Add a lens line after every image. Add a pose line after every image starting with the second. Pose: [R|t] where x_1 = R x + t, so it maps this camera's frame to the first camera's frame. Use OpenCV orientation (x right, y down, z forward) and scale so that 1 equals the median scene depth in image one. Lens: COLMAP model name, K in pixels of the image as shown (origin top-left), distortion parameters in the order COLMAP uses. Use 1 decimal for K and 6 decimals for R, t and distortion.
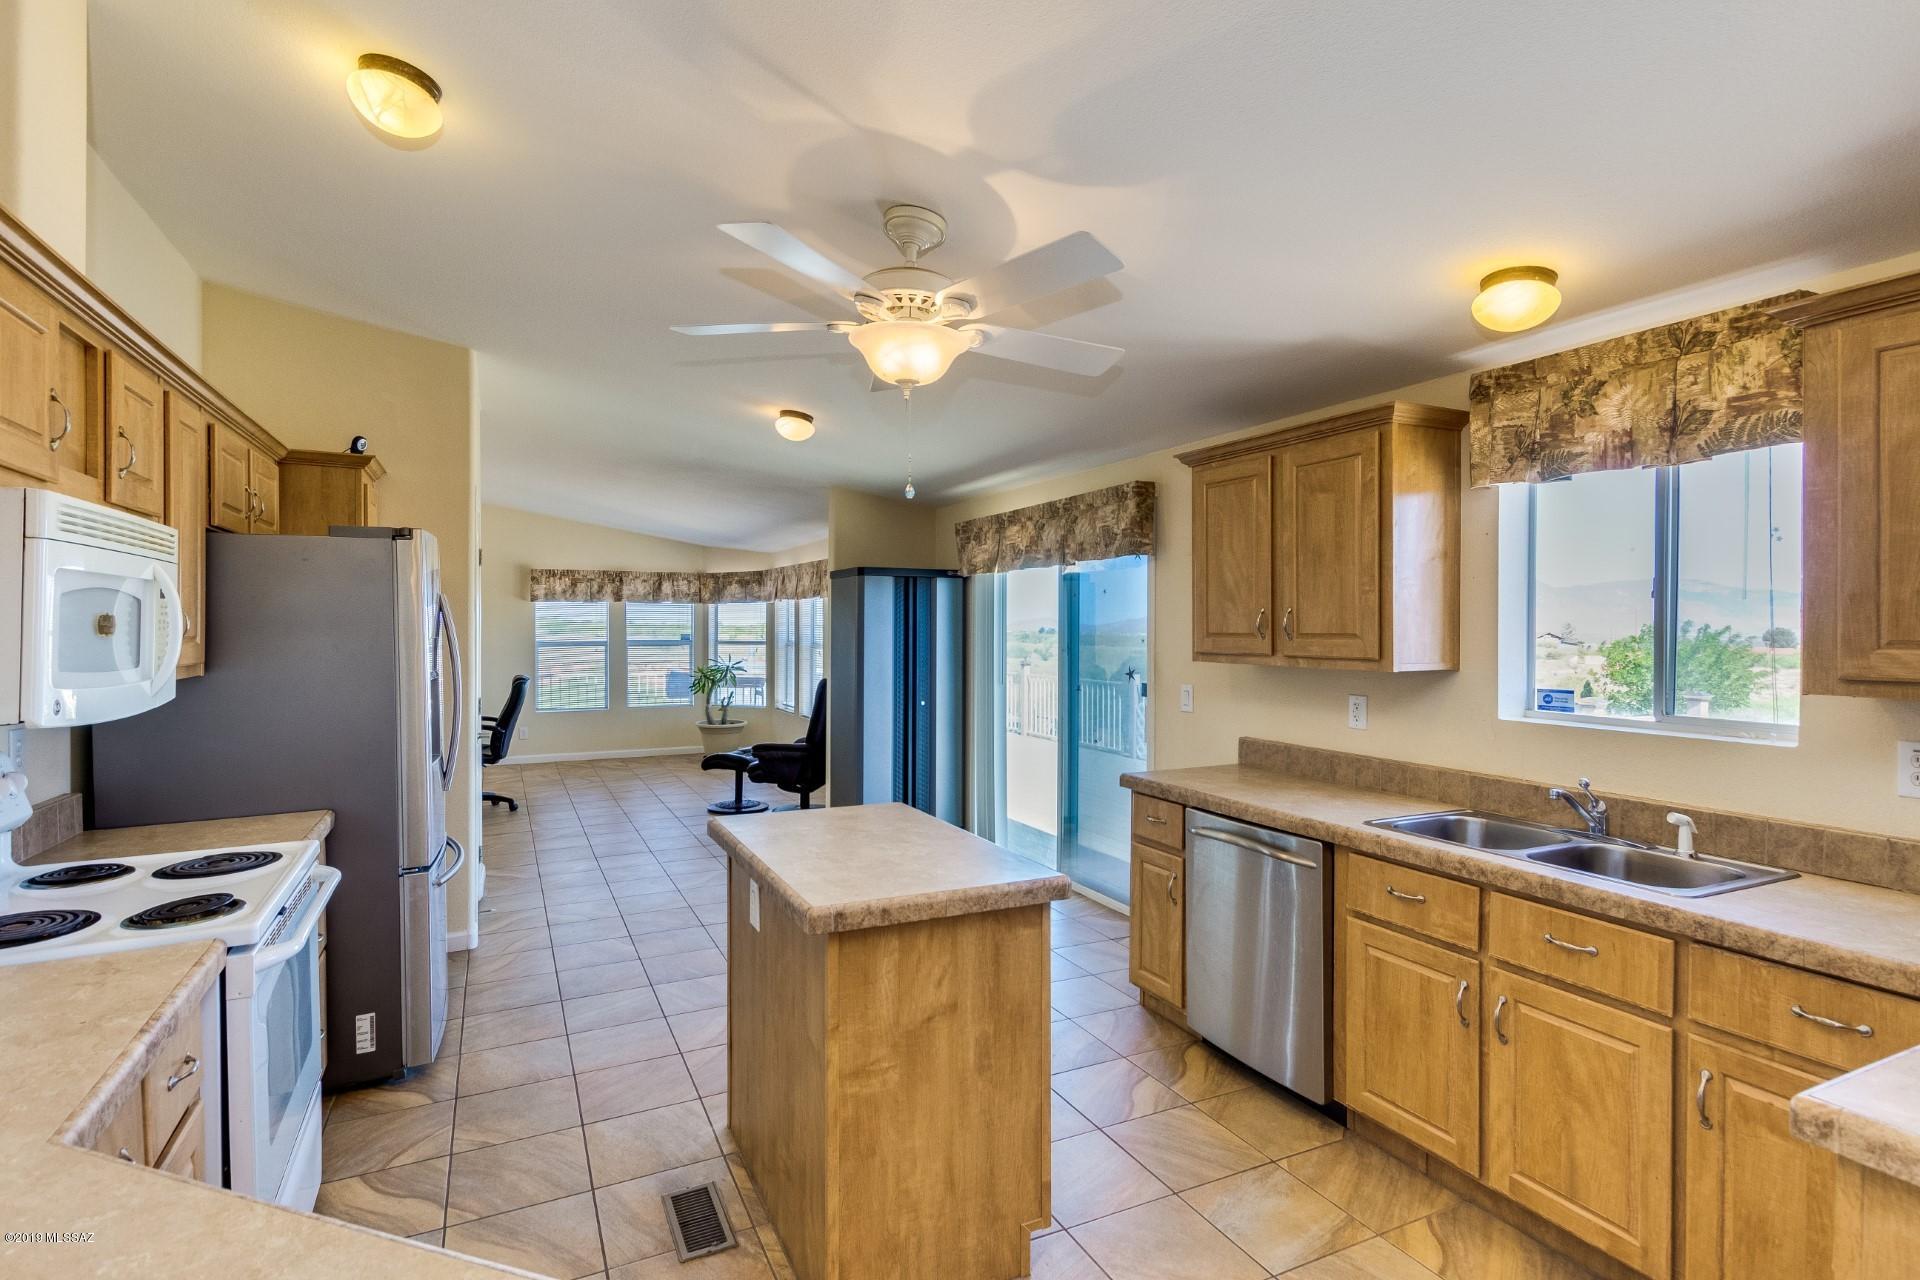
lens RADIAL K [[946.3, 0, 971.9], [0, 946.3, 641.3], [0, 0, 1]] dist [0.000573, 0.000678]
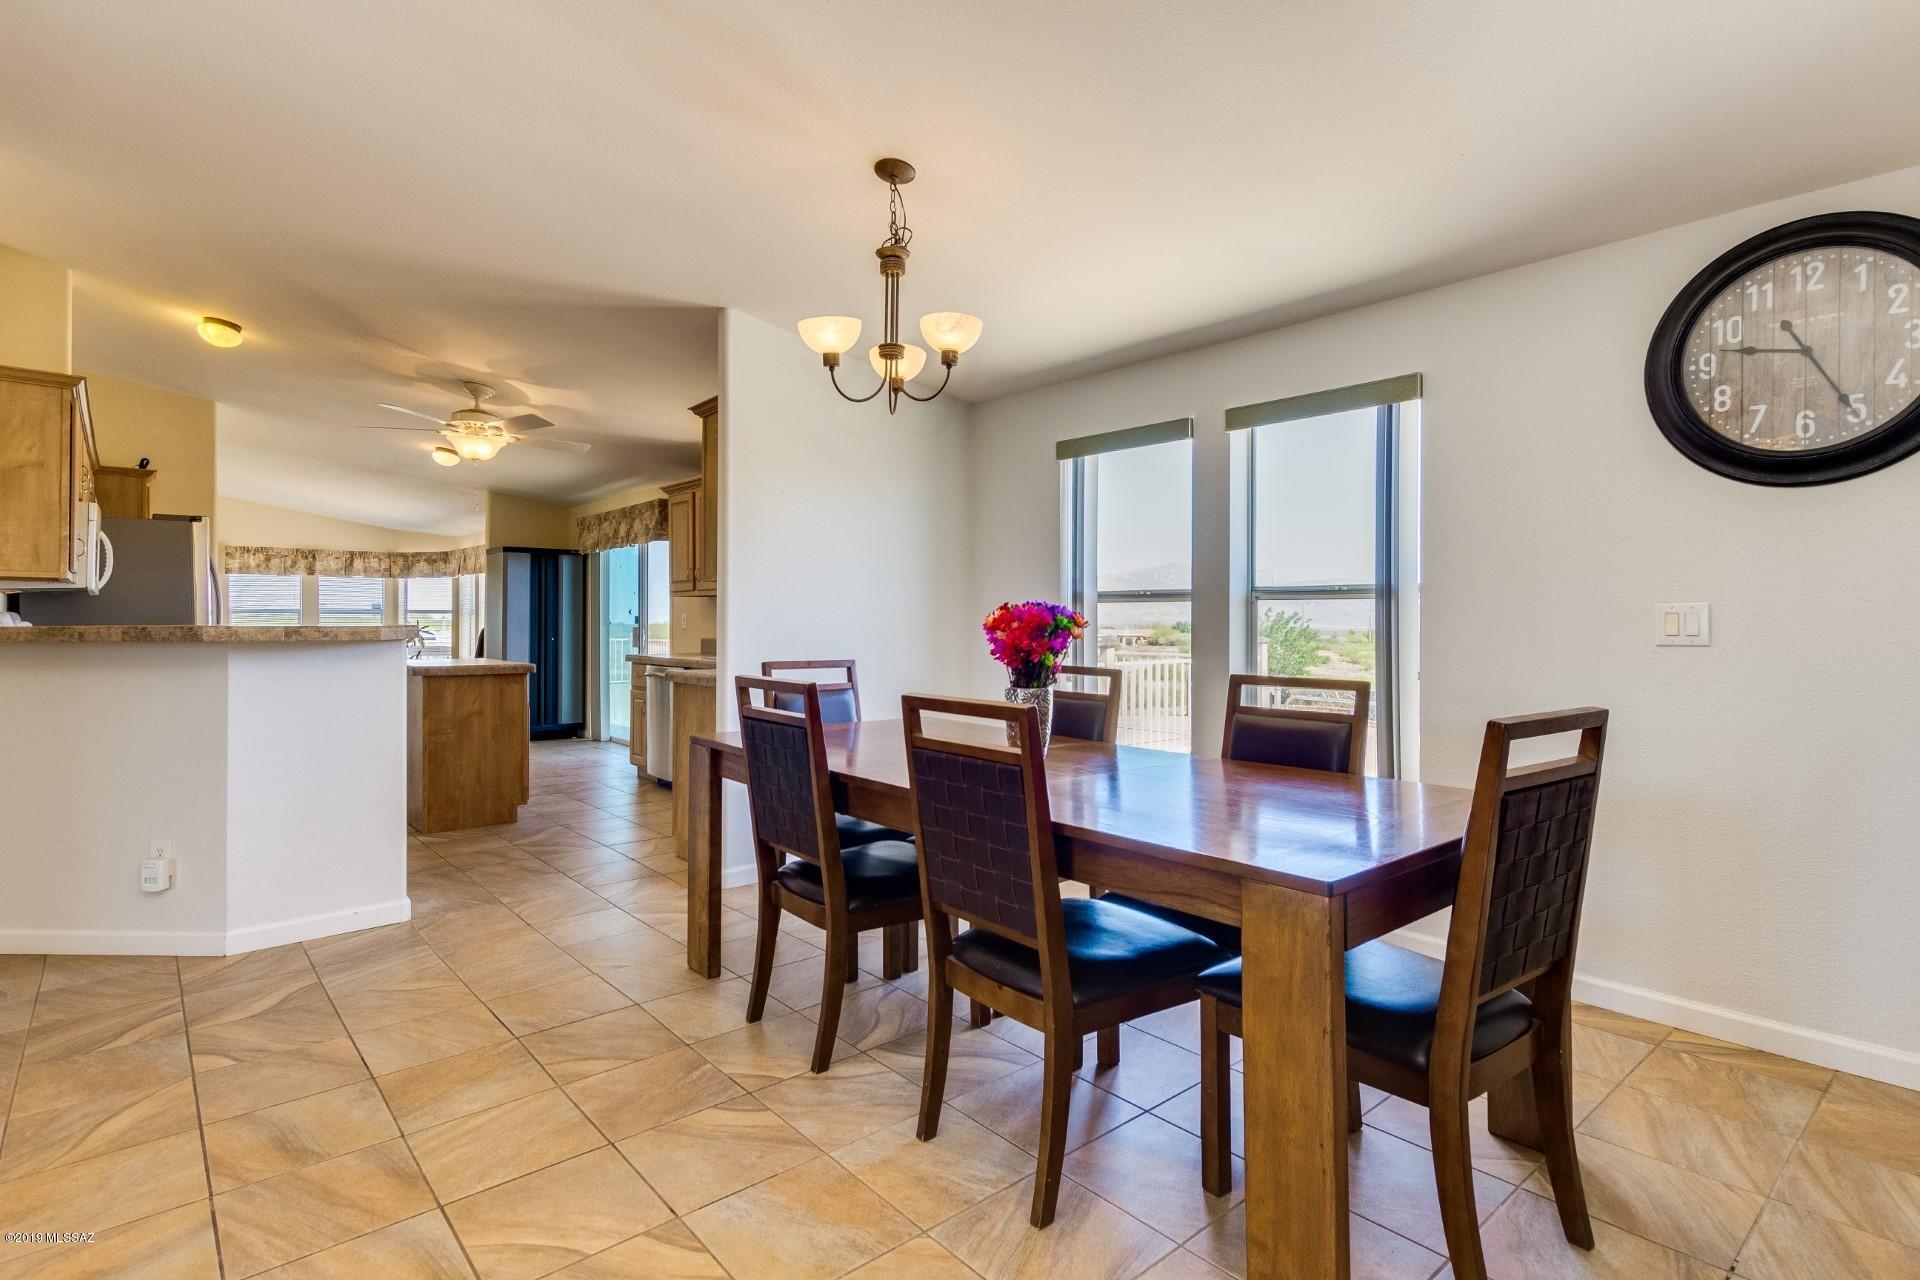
lens RADIAL K [[946.3, 0, 975.2], [0, 946.3, 626.7], [0, 0, 1]] dist [0.000573, 0.000678]
pose [[0.965499, -0.000863, 0.260406, 0.155273], [0.003249, 0.999957, -0.008733, 0.046947], [-0.260387, 0.009278, 0.965460, -0.466832]]
